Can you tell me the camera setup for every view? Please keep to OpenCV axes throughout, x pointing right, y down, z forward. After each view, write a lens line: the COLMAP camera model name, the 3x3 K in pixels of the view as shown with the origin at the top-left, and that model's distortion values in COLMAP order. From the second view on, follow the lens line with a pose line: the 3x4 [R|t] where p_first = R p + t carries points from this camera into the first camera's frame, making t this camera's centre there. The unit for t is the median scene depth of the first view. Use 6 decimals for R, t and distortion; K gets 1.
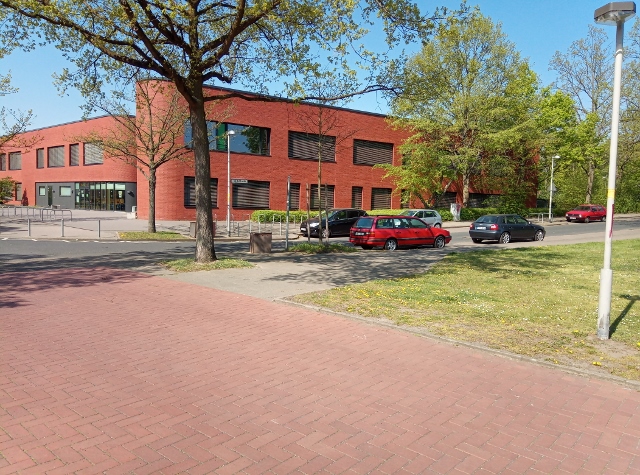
lens RADIAL K [[451.8, 0, 320.0], [0, 451.8, 237.5], [0, 0, 1]] dist [0.098298, -0.145334]
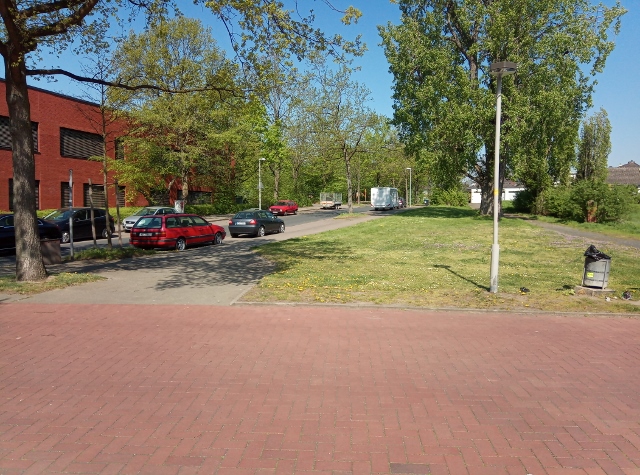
lens RADIAL K [[451.8, 0, 320.0], [0, 451.8, 237.5], [0, 0, 1]] dist [0.098298, -0.145334]
pose [[0.812198, -0.062233, 0.580053, -0.117548], [0.058653, 0.997967, 0.024943, -0.003405], [-0.580426, 0.013763, 0.814197, 0.027253]]
